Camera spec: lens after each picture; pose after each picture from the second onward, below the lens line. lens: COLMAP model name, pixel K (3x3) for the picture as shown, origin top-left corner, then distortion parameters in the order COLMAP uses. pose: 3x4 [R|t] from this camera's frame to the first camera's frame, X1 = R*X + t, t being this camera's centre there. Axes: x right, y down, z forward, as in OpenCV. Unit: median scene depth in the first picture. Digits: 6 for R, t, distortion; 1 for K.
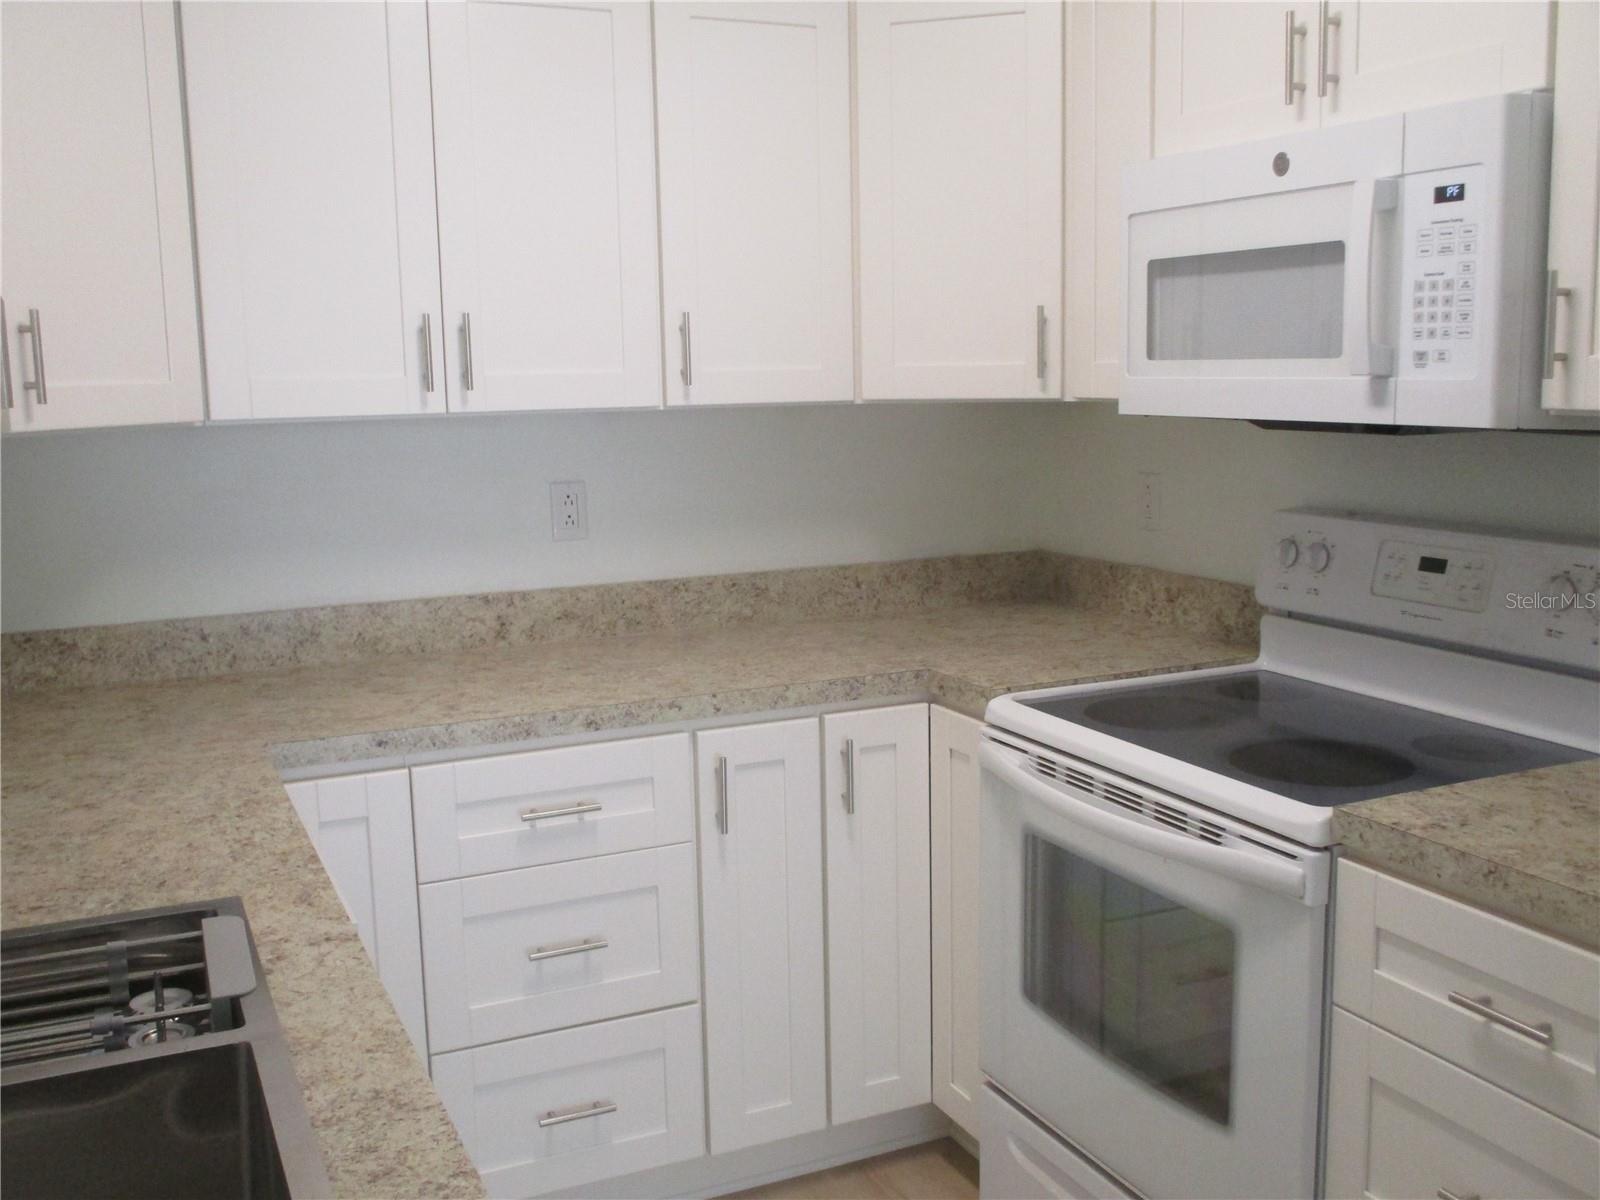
lens RADIAL K [[1572.0, 0, 824.2], [0, 1572.0, 597.2], [0, 0, 1]] dist [-0.026599, 0.007073]
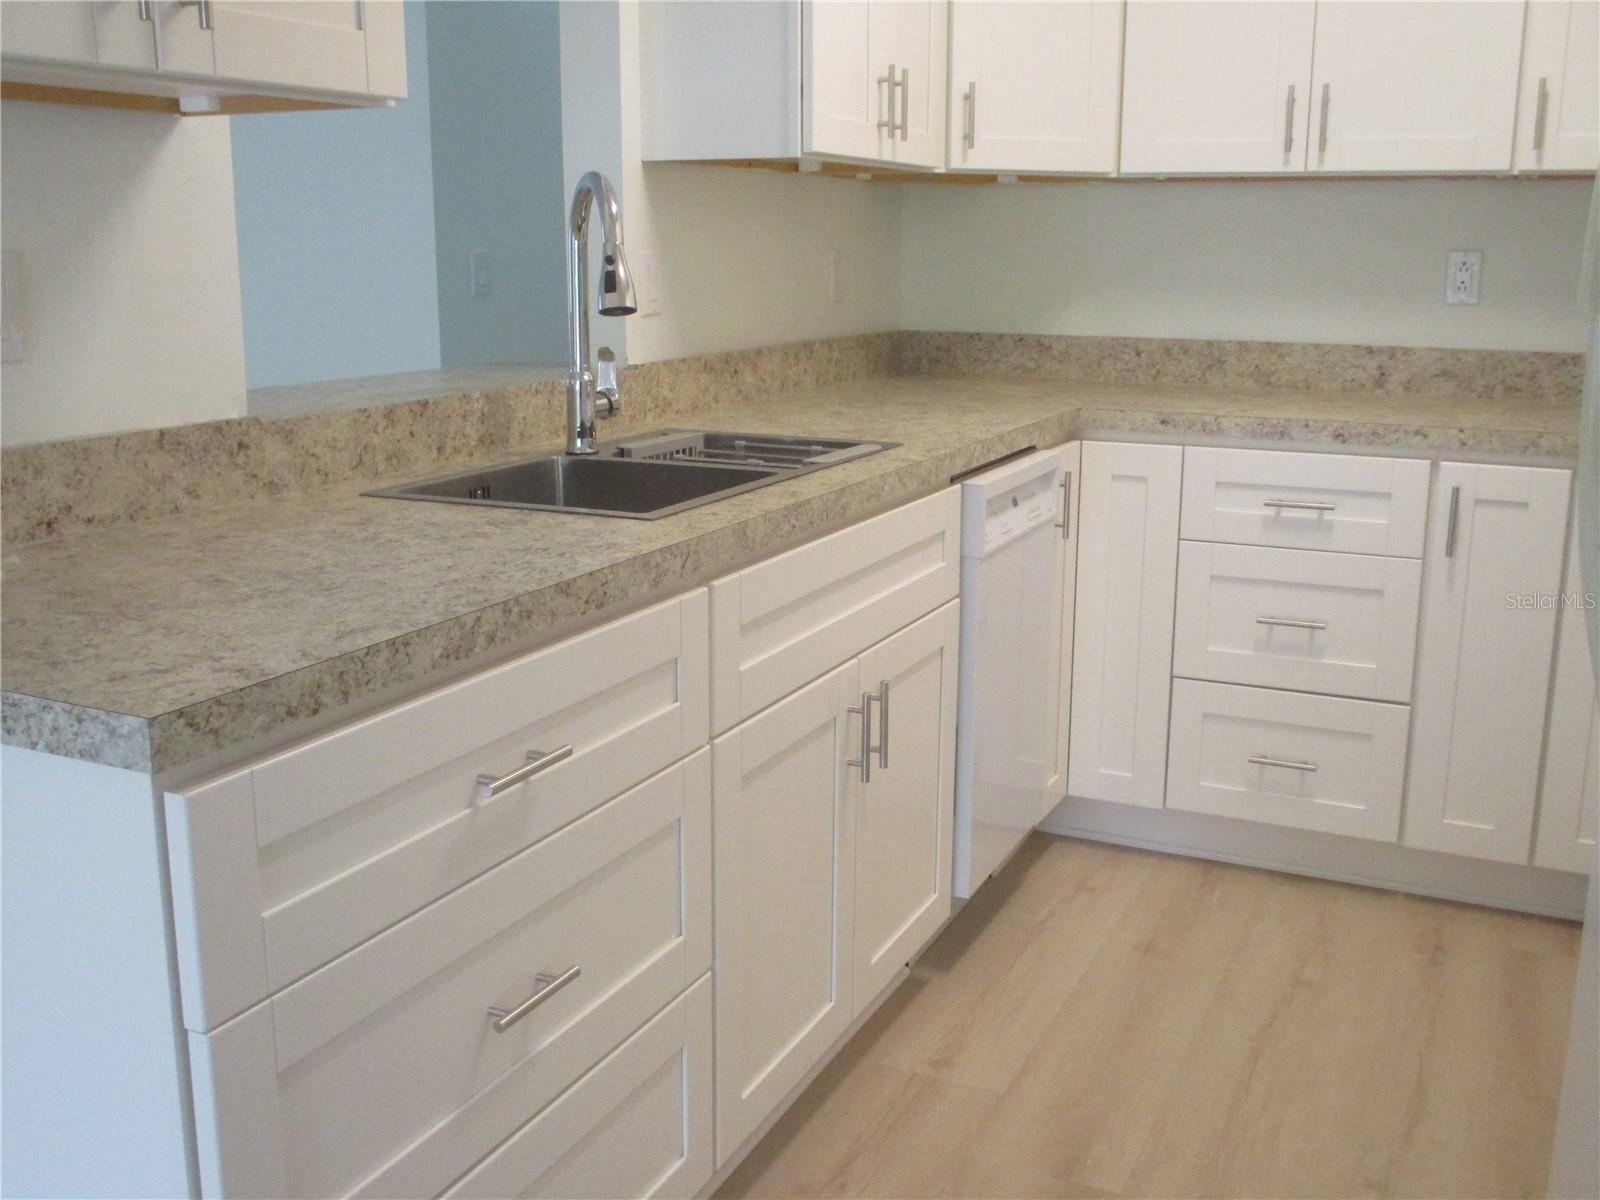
lens RADIAL K [[1572.0, 0, 824.2], [0, 1572.0, 597.2], [0, 0, 1]] dist [-0.026599, 0.007073]
pose [[0.644861, 0.192947, -0.739544, 0.465316], [-0.132189, 0.981184, 0.140726, 0.080393], [0.752781, 0.007011, 0.658233, -0.052168]]
